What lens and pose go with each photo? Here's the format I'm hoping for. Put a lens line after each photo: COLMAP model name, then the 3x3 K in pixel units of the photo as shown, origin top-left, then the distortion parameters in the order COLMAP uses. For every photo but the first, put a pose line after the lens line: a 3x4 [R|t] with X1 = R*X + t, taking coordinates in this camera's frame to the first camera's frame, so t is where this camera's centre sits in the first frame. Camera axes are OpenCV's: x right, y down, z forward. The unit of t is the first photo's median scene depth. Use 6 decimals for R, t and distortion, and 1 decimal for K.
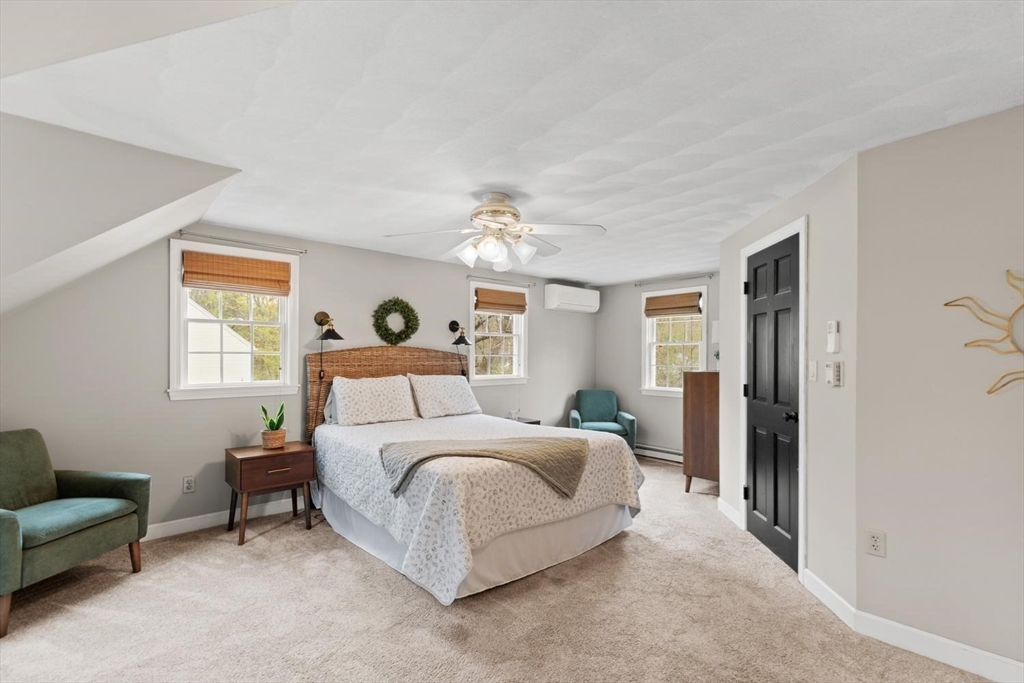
lens RADIAL K [[470.3, 0, 509.6], [0, 470.3, 355.7], [0, 0, 1]] dist [0.002907, 0.000109]
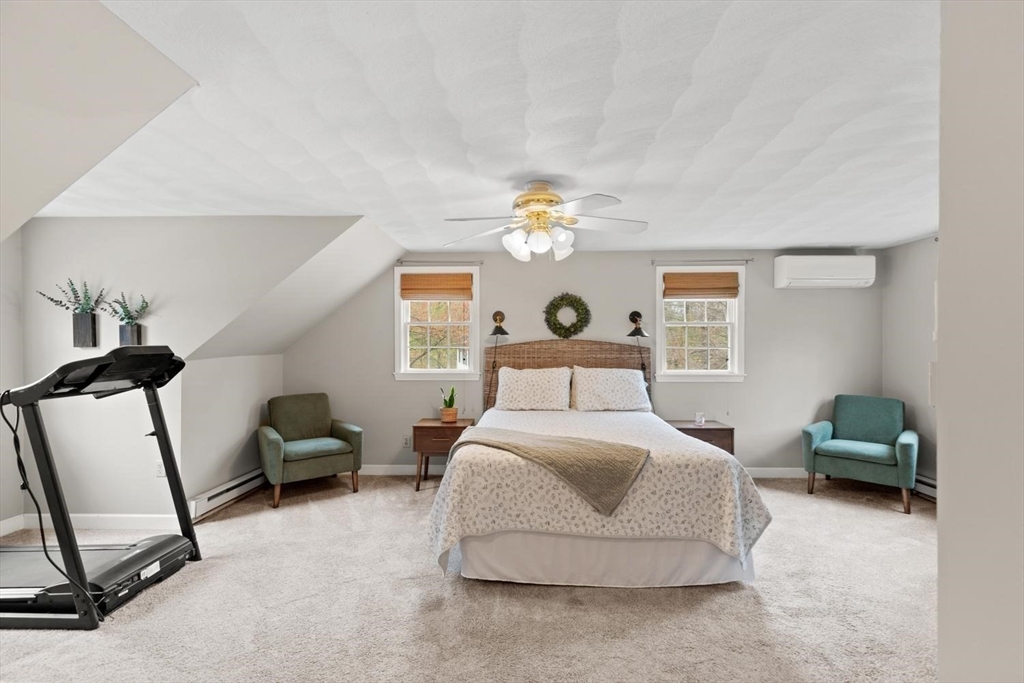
lens RADIAL K [[460.8, 0, 514.2], [0, 460.8, 349.9], [0, 0, 1]] dist [0.003068, 0.000059]
pose [[0.727999, 0.001414, -0.685577, 0.449669], [0.002599, 0.999985, 0.004823, -0.002665], [0.685573, -0.005293, 0.727985, 0.209062]]
